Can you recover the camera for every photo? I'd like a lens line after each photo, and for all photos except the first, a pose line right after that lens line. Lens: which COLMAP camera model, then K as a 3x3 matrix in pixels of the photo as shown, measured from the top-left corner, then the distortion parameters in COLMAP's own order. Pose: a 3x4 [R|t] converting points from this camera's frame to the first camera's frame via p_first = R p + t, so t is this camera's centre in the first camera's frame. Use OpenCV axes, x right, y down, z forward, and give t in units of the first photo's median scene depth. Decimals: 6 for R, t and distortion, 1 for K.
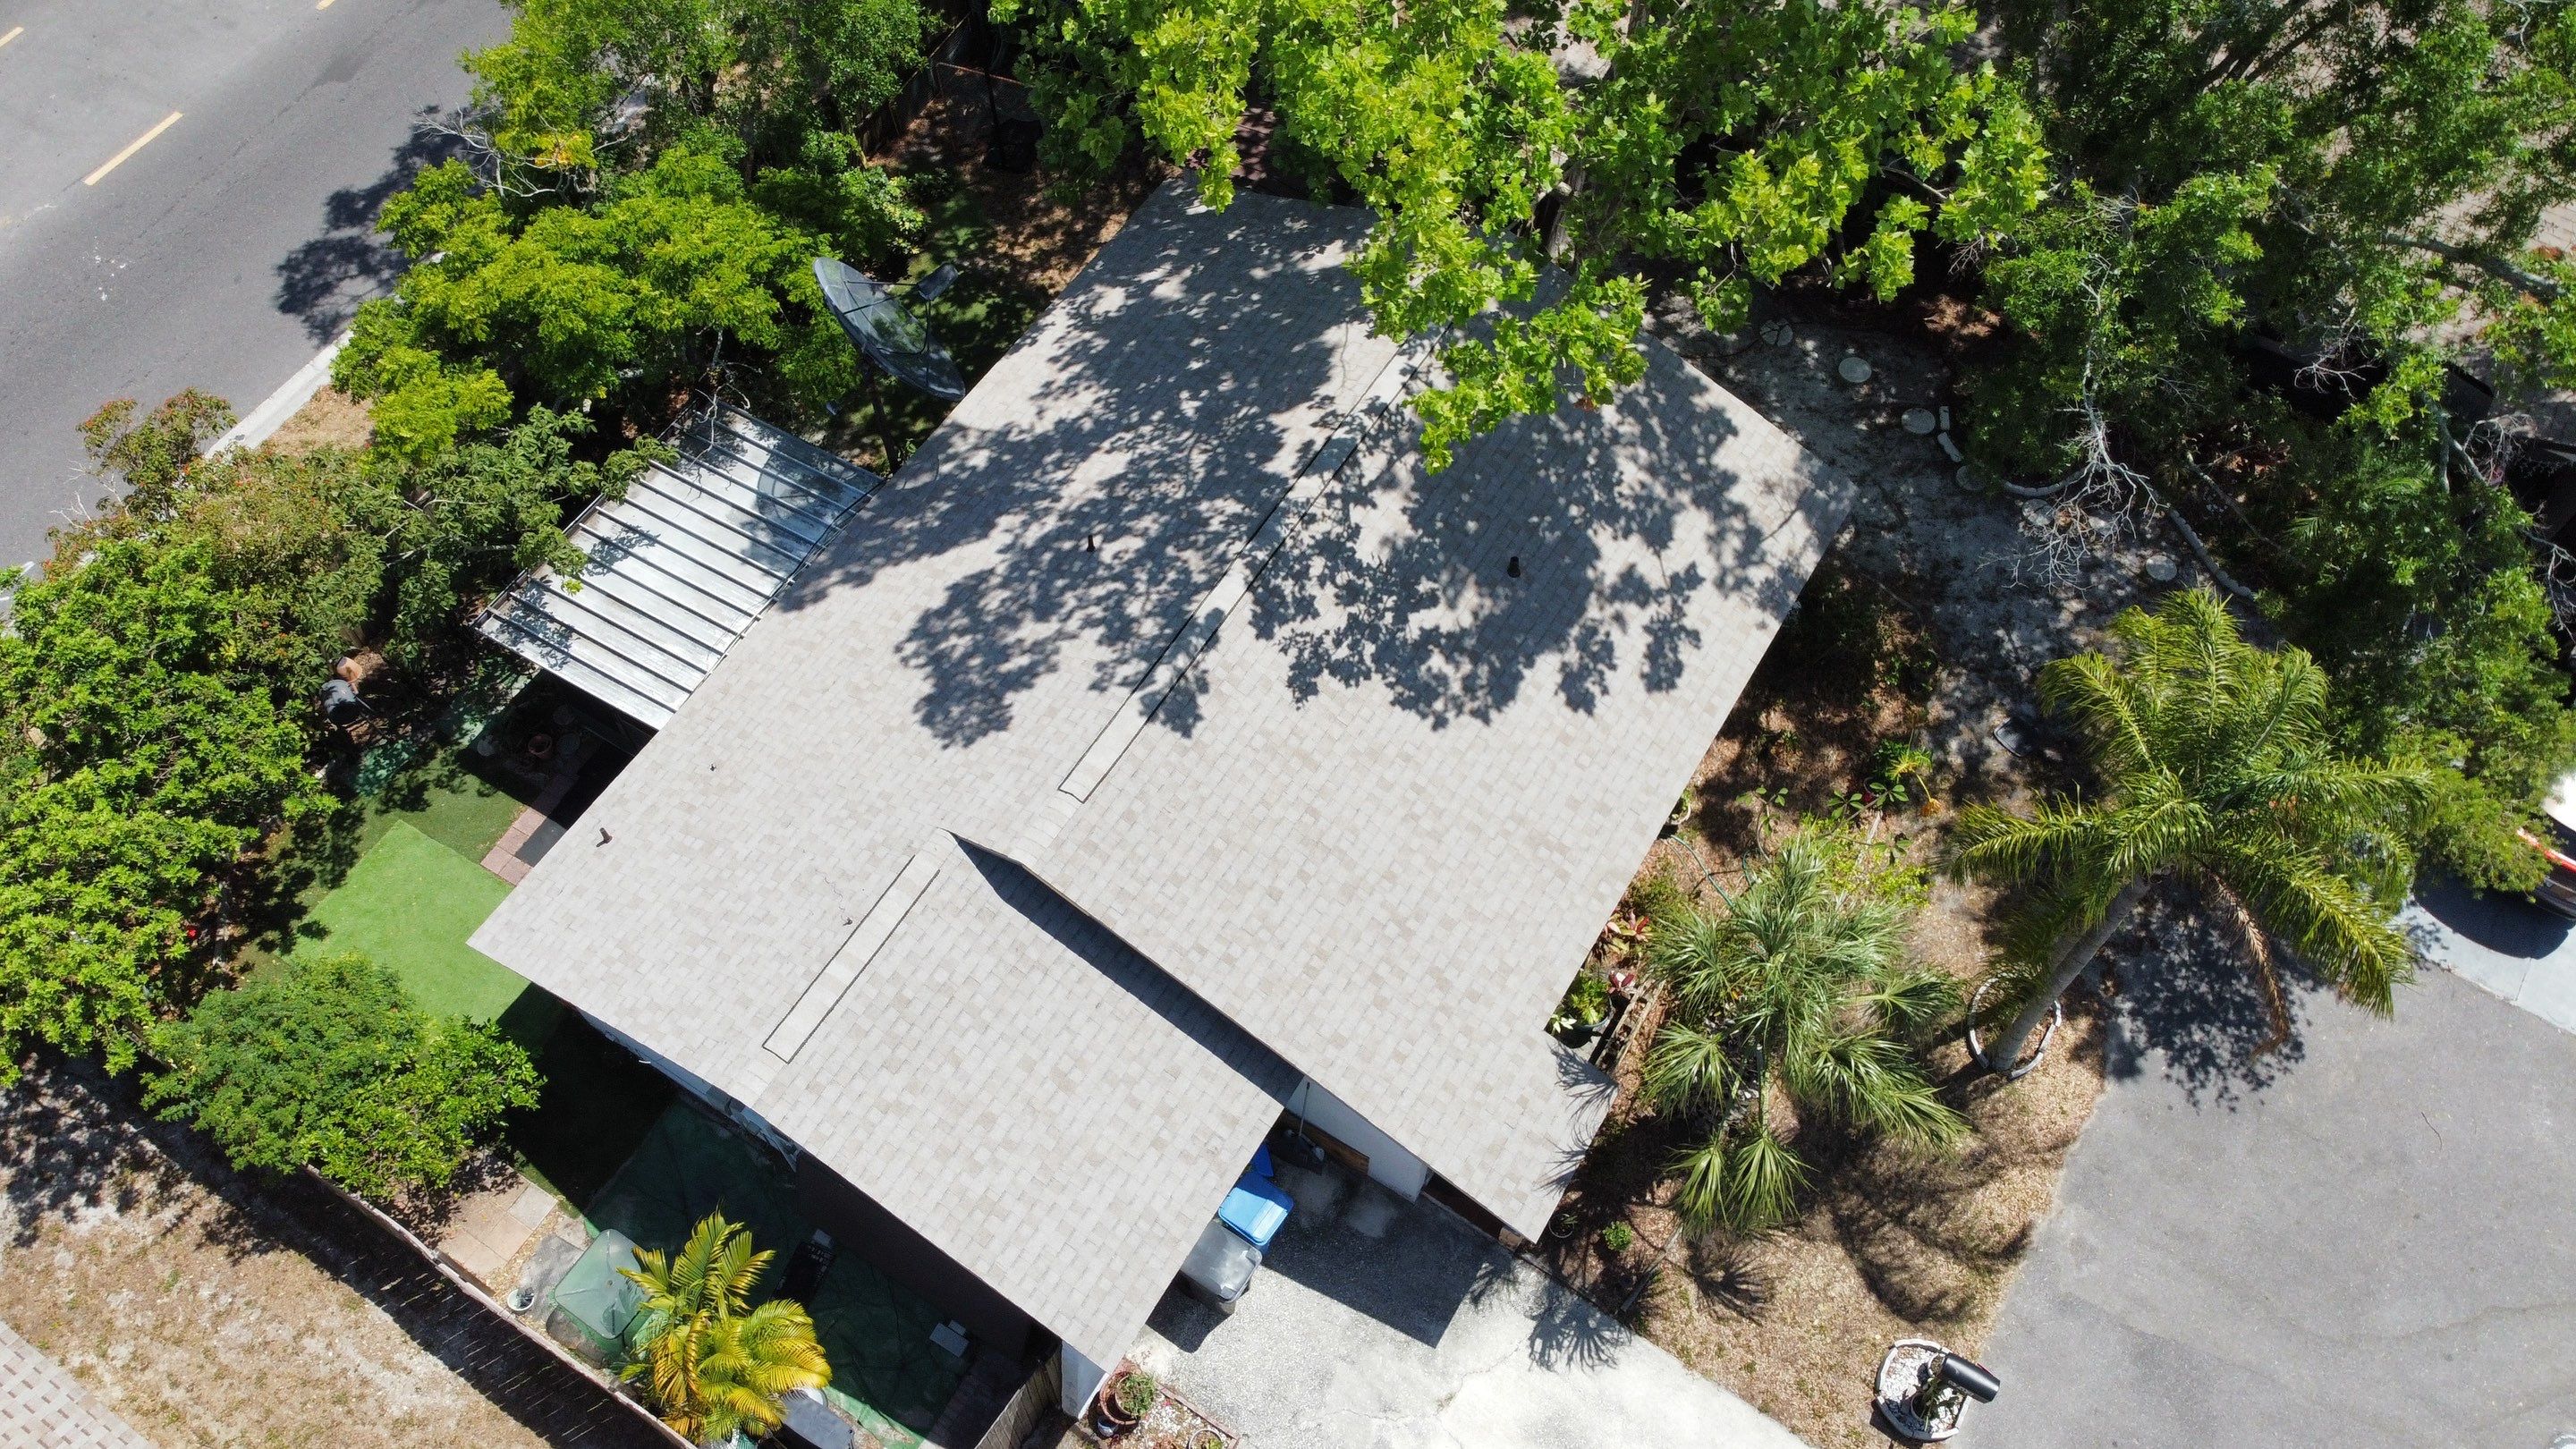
lens RADIAL K [[1956.9, 0, 1264.4], [0, 1956.9, 716.0], [0, 0, 1]] dist [0.019293, -0.022693]
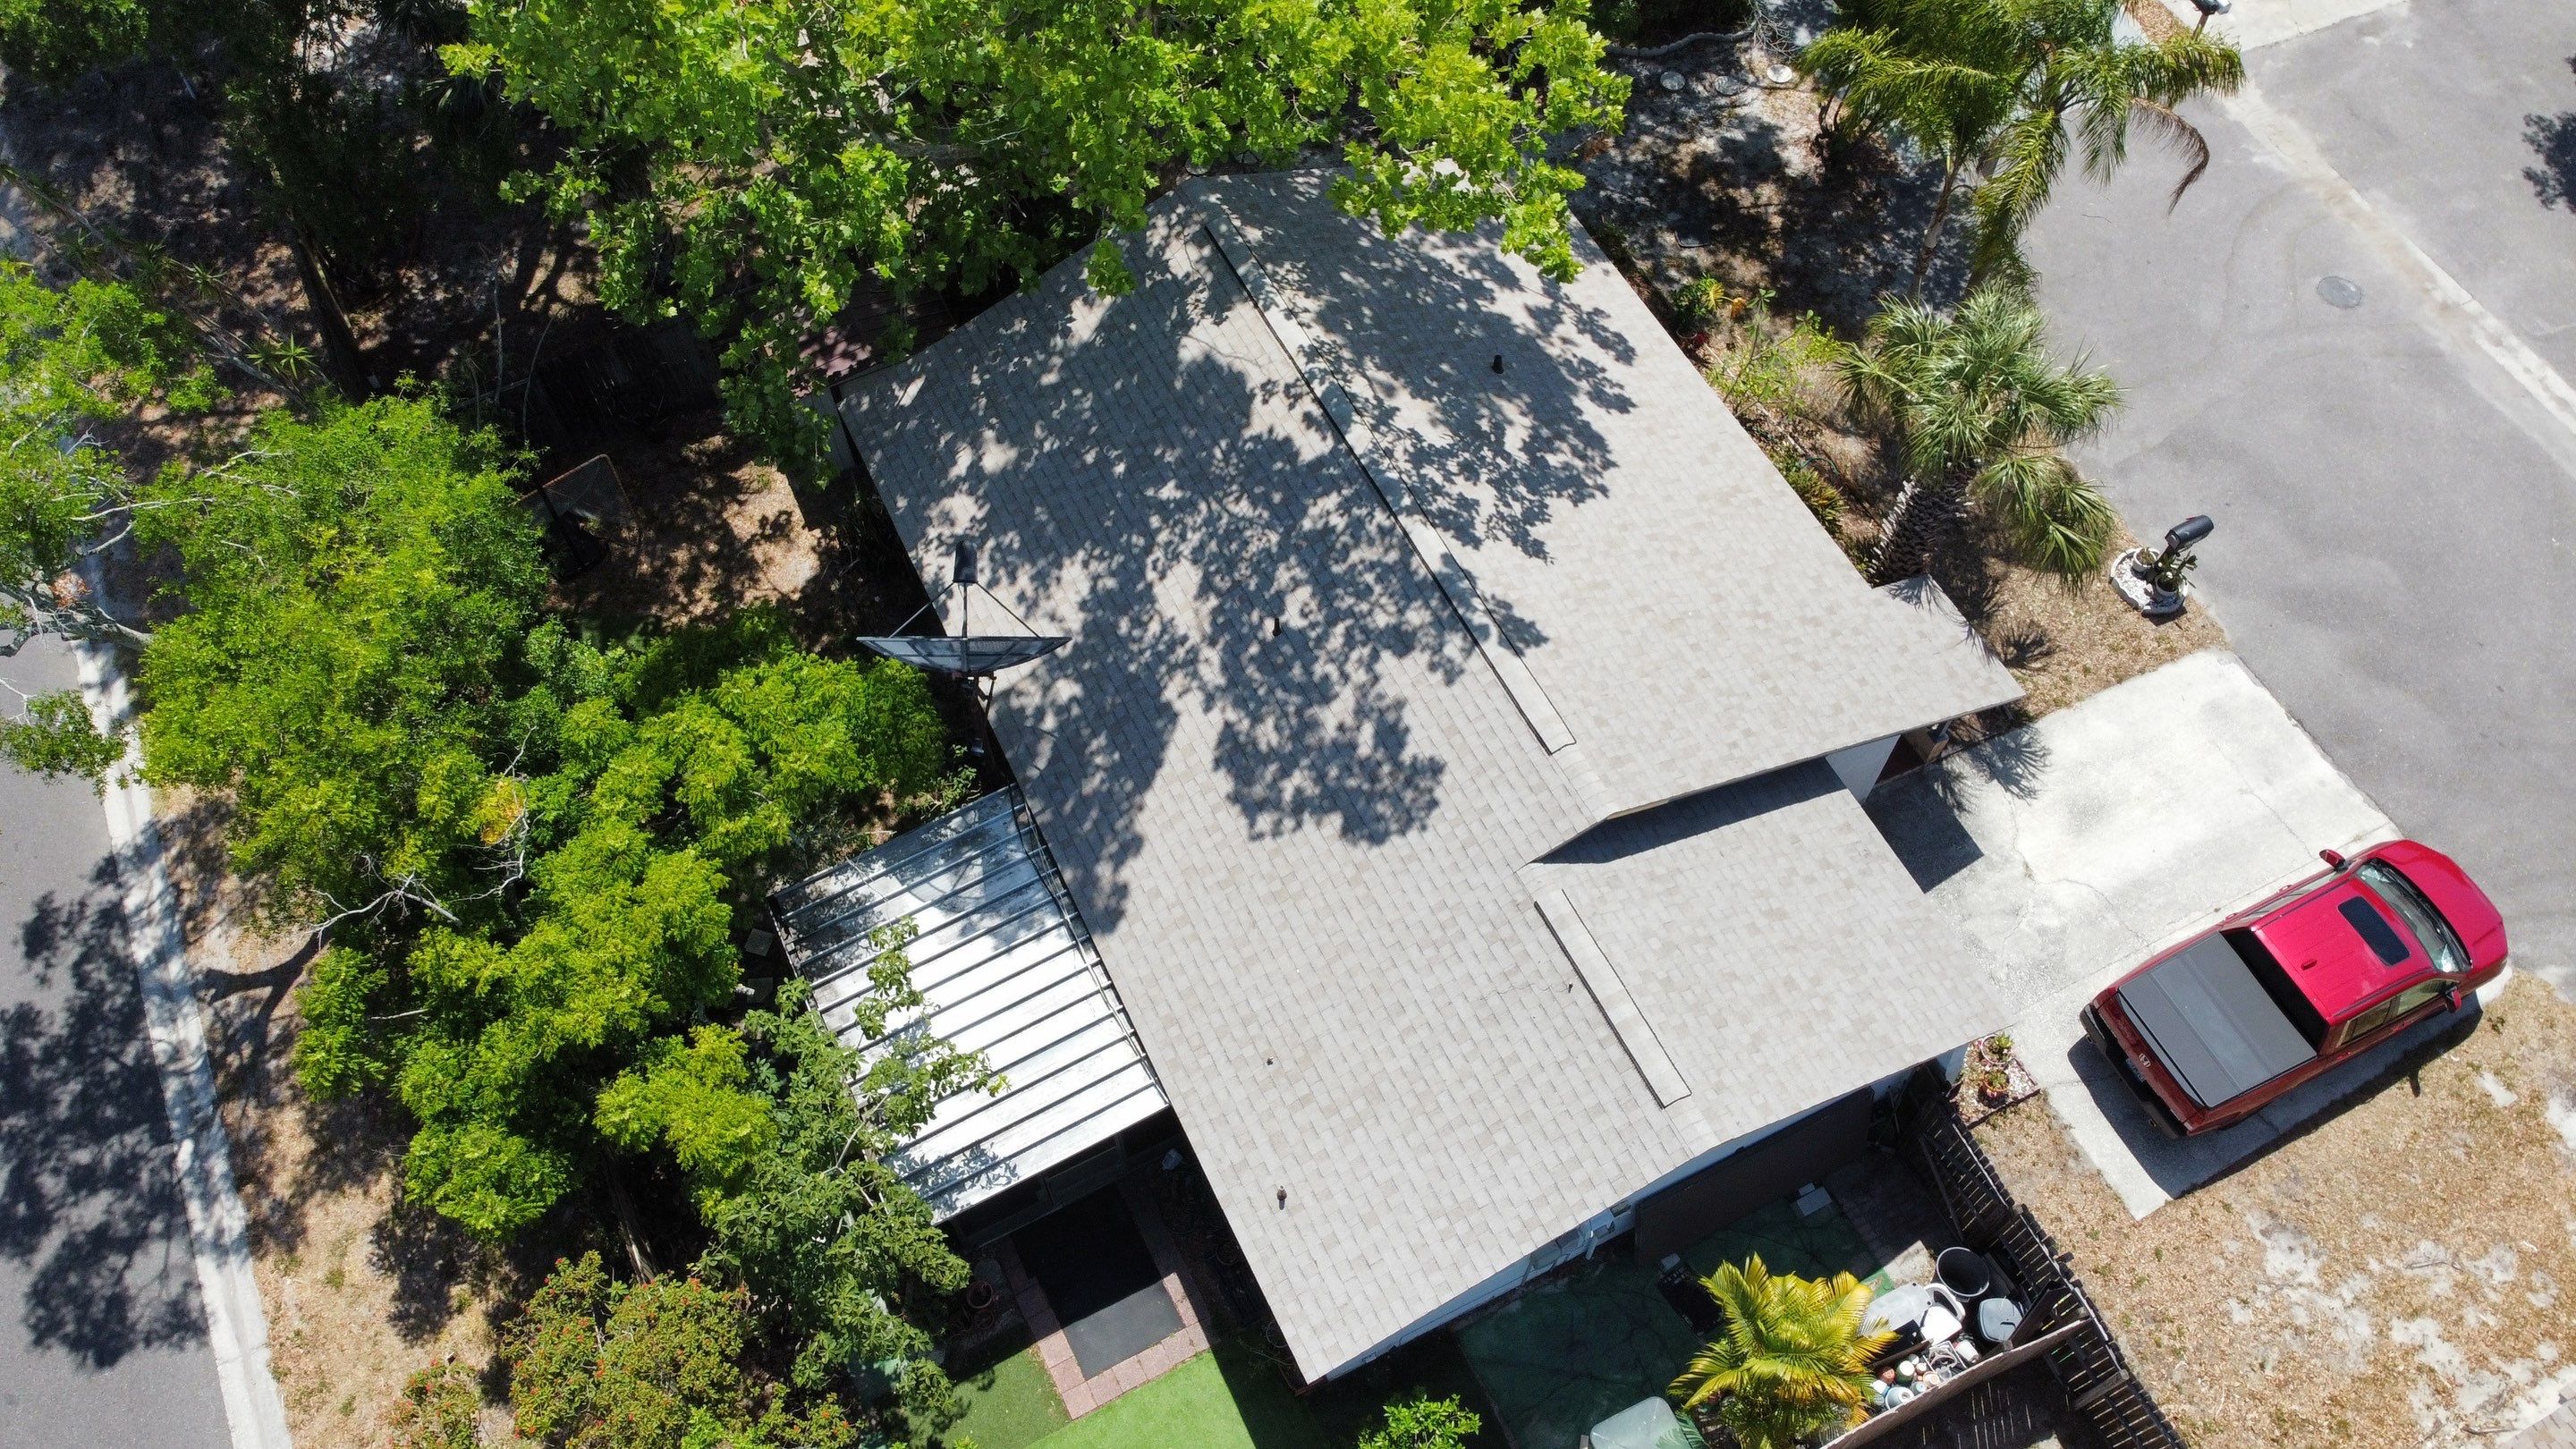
lens RADIAL K [[1956.9, 0, 1263.6], [0, 1956.9, 683.3], [0, 0, 1]] dist [0.019293, -0.022693]
pose [[0.524461, -0.720631, 0.453466, -0.557936], [0.730228, 0.654581, 0.195682, -0.266232], [-0.437844, 0.228506, 0.869527, 0.149033]]
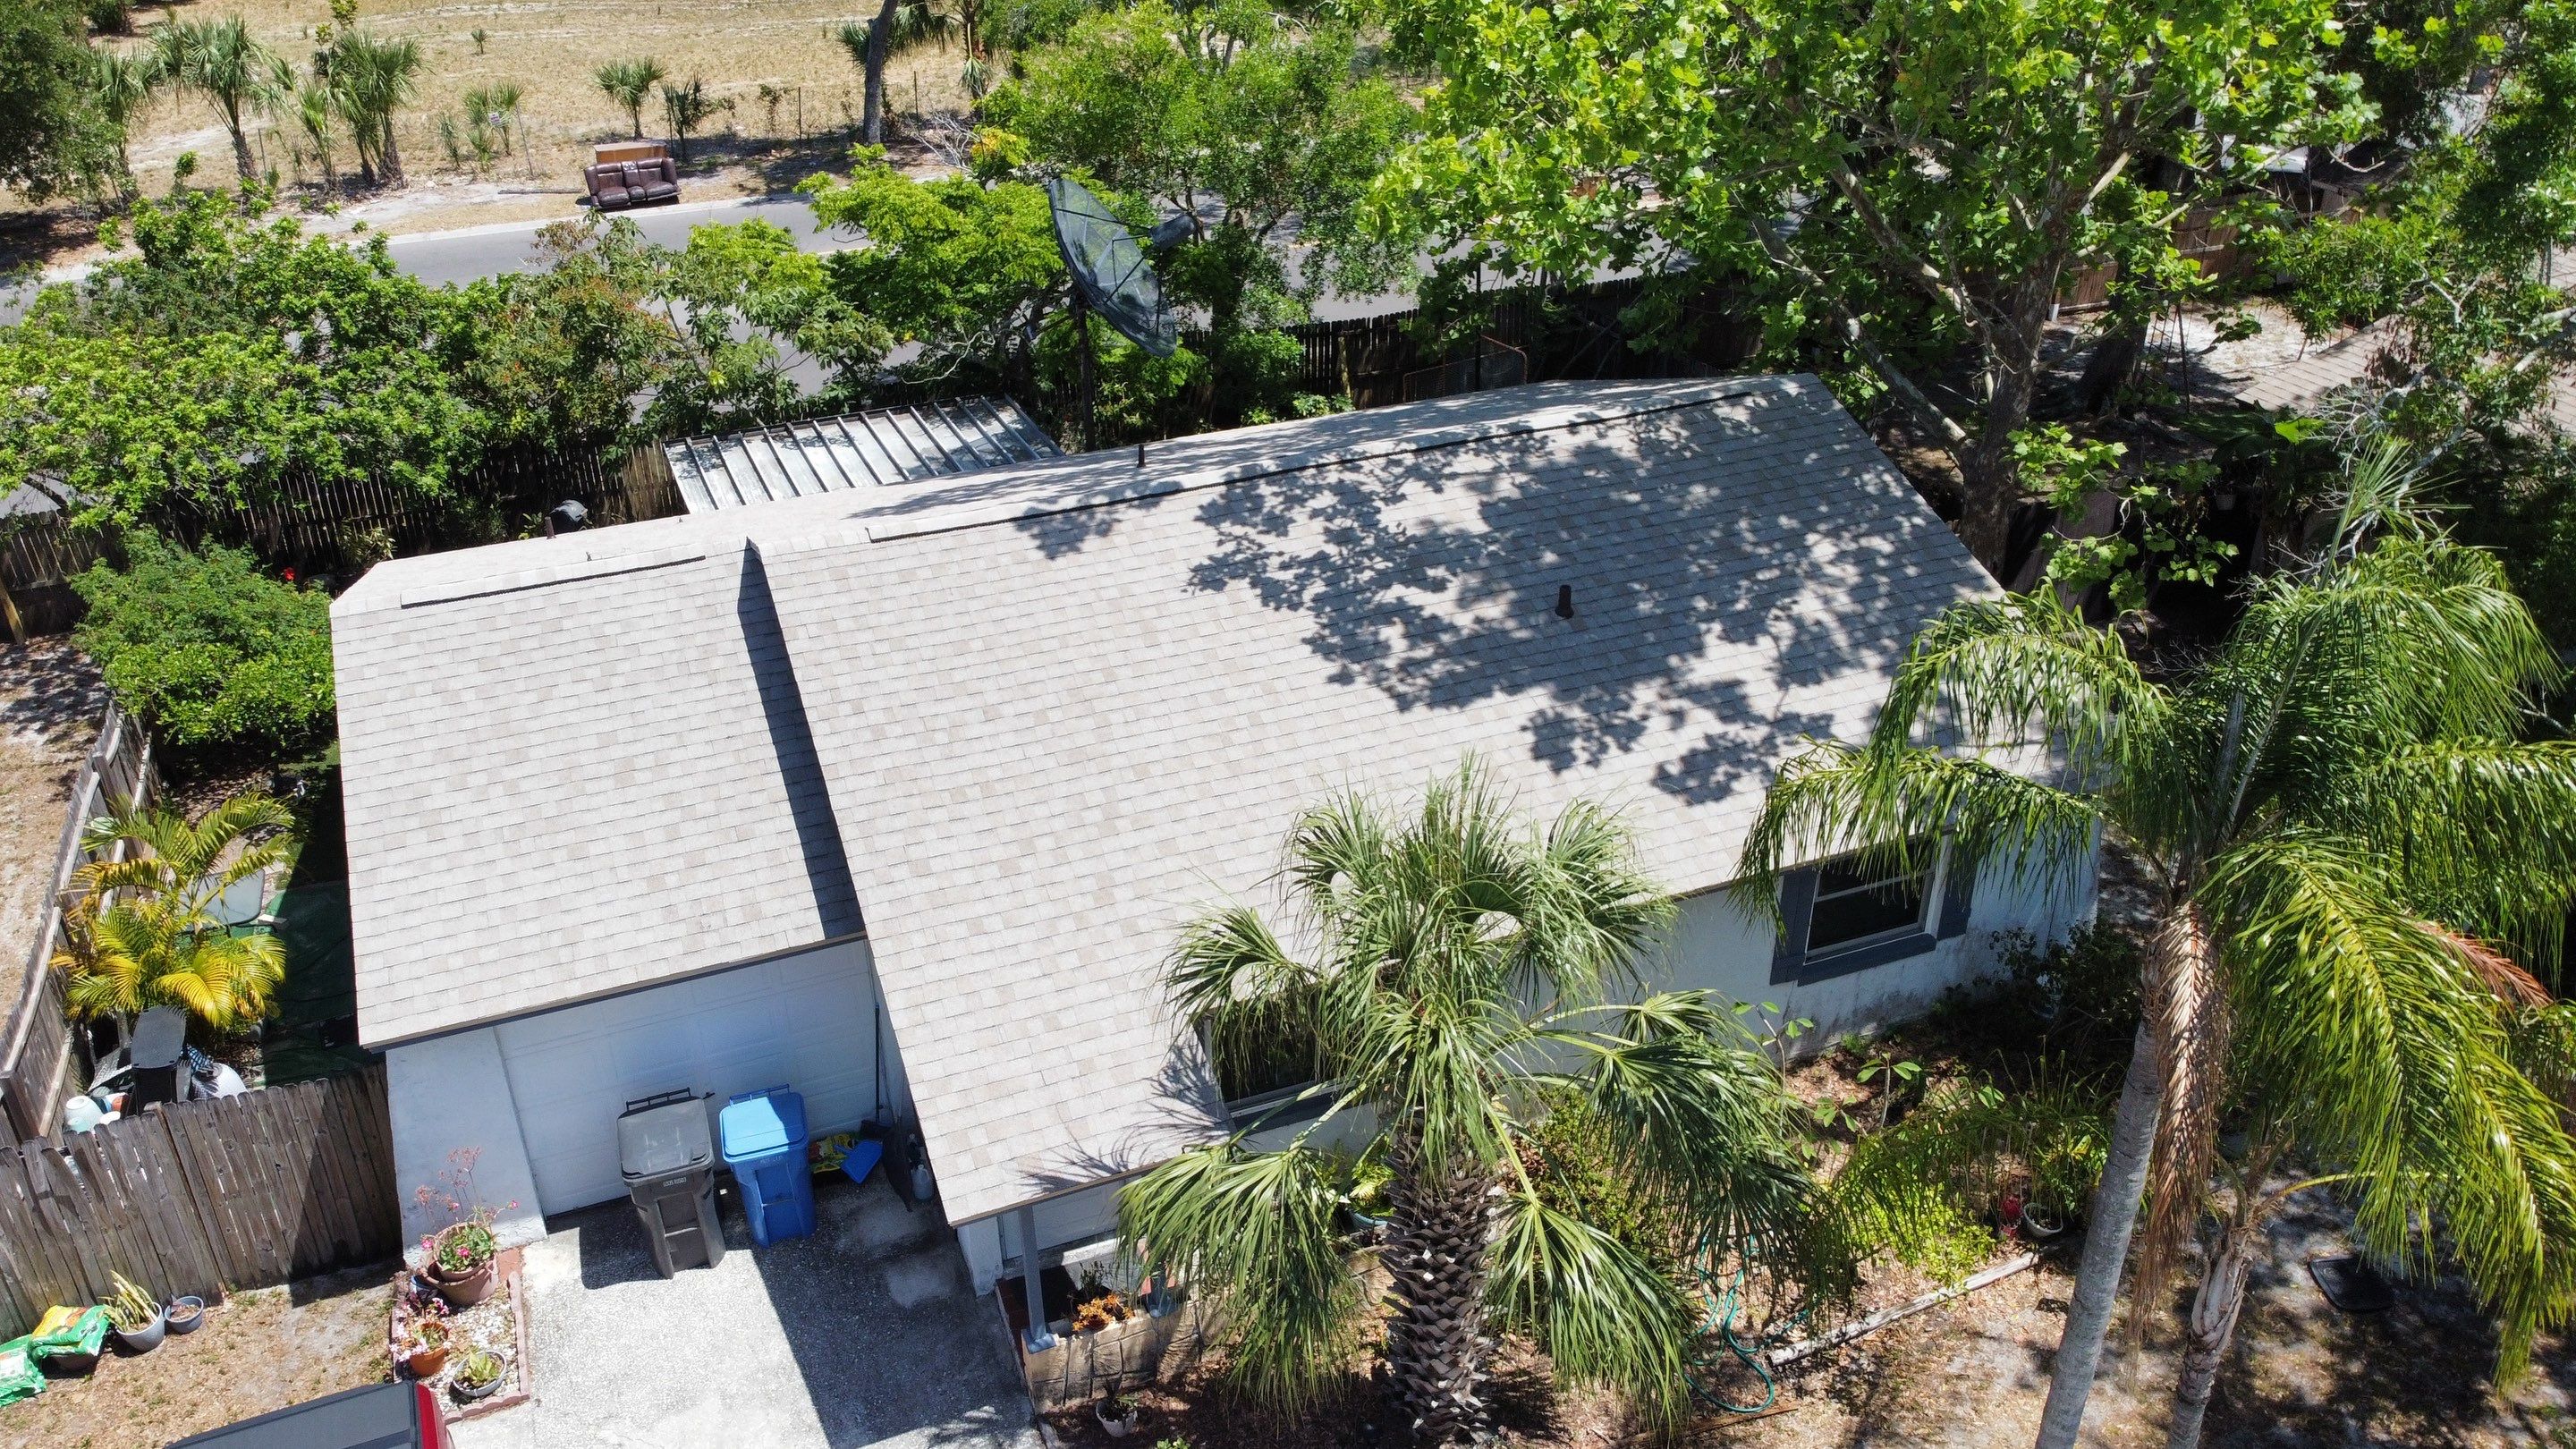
lens RADIAL K [[1952.9, 0, 1266.9], [0, 1952.9, 716.2], [0, 0, 1]] dist [-0.012178, 0.005817]
pose [[0.801779, 0.279963, -0.527988, 0.434555], [-0.503285, 0.792729, -0.343925, 0.265718], [0.322265, 0.541480, 0.776495, 0.414197]]
